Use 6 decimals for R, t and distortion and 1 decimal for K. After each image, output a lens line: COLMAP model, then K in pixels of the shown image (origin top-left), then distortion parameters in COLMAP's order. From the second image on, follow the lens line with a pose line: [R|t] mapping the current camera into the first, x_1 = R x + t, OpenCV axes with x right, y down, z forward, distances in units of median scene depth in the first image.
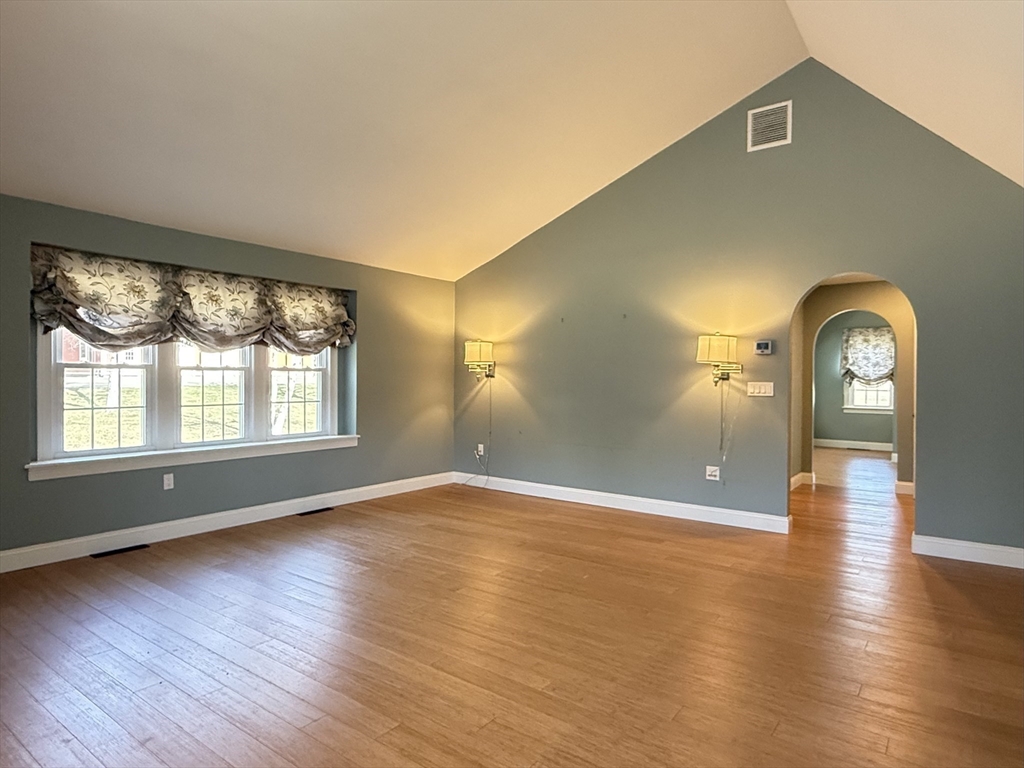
lens RADIAL K [[602.0, 0, 513.1], [0, 602.0, 380.1], [0, 0, 1]] dist [0.010376, 0.002467]
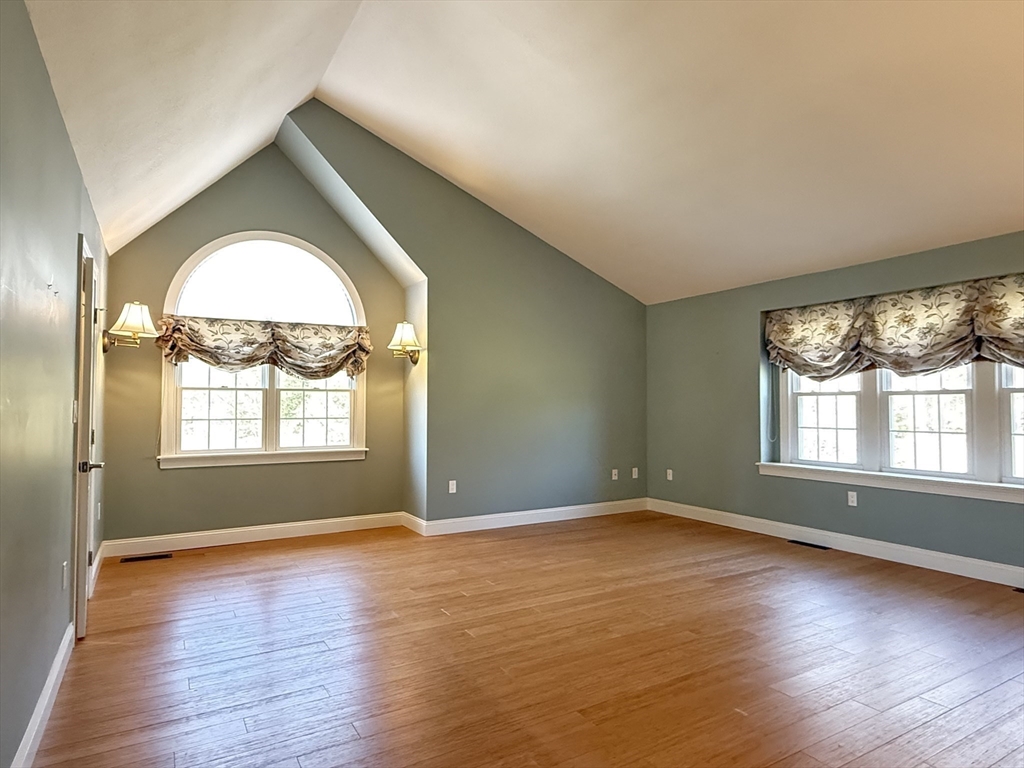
lens RADIAL K [[602.0, 0, 510.8], [0, 602.0, 387.2], [0, 0, 1]] dist [0.010376, 0.002467]
pose [[-0.375102, -0.032983, -0.926397, 0.647028], [-0.004346, 0.999418, -0.033823, 0.007441], [0.926974, -0.008661, -0.375027, 0.811421]]
